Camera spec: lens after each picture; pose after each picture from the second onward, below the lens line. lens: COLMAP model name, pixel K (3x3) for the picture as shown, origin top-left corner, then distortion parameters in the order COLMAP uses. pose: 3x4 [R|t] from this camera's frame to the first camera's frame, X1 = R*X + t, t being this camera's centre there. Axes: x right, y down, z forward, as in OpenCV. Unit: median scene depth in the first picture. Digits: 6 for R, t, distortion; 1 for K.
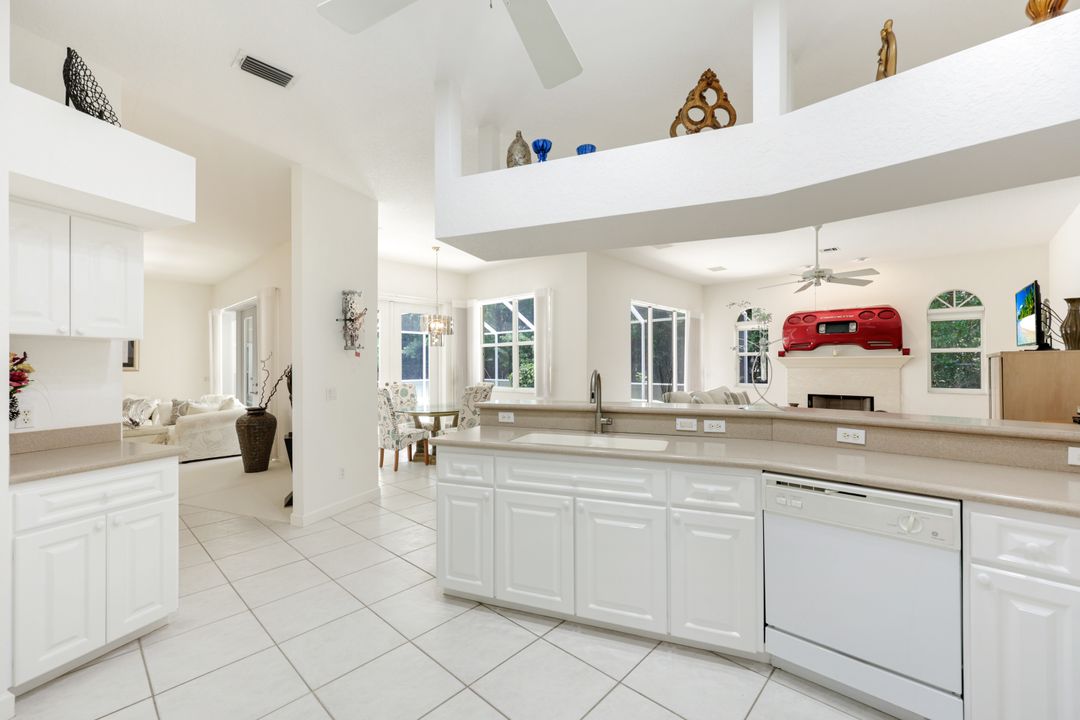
lens RADIAL K [[441.0, 0, 532.9], [0, 441.0, 364.5], [0, 0, 1]] dist [0.001869, 0.000537]
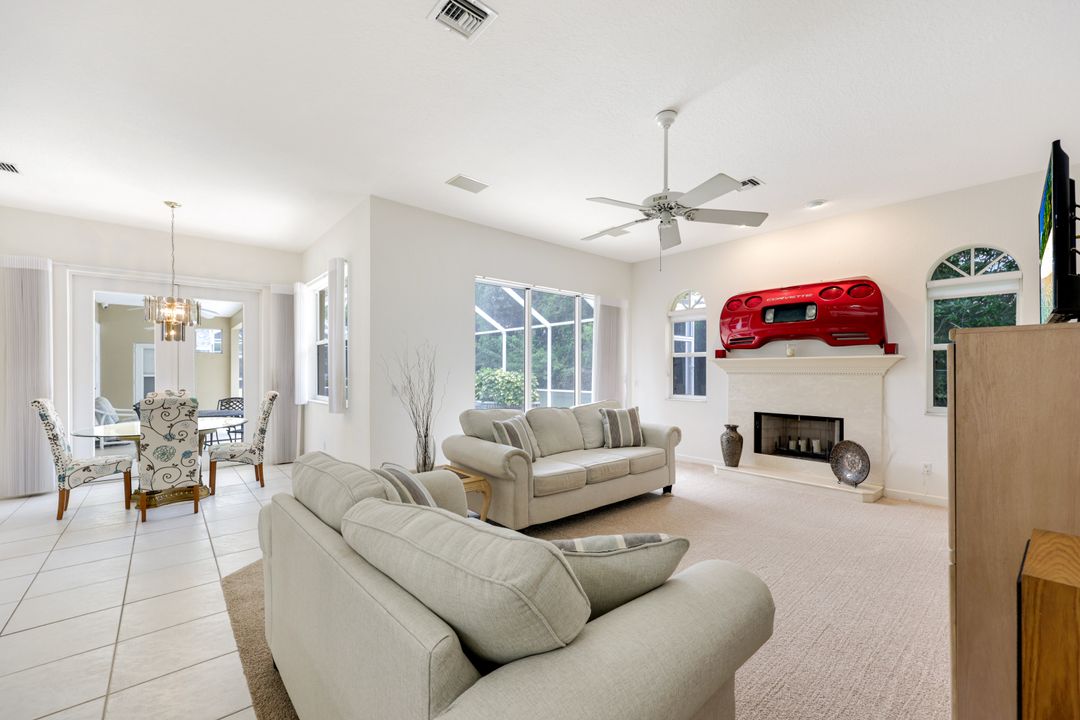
lens RADIAL K [[441.0, 0, 537.9], [0, 441.0, 374.0], [0, 0, 1]] dist [0.001869, 0.000537]
pose [[0.994423, 0.005561, -0.105314, 0.410400], [-0.004507, 0.999937, 0.010240, 0.002579], [0.105364, -0.009708, 0.994386, 0.320233]]
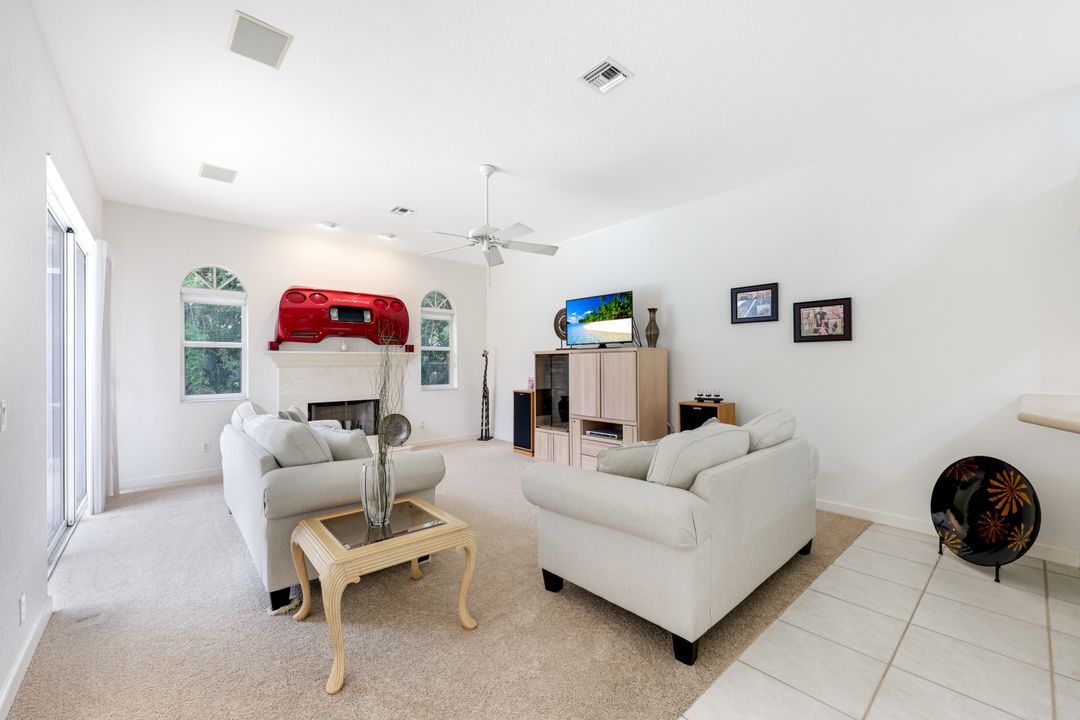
lens RADIAL K [[441.0, 0, 528.2], [0, 441.0, 365.1], [0, 0, 1]] dist [0.001869, 0.000537]
pose [[0.103016, 0.001240, 0.994679, -0.061712], [0.004814, 0.999987, -0.001745, 0.009196], [-0.994668, 0.004968, 0.103009, 0.650933]]
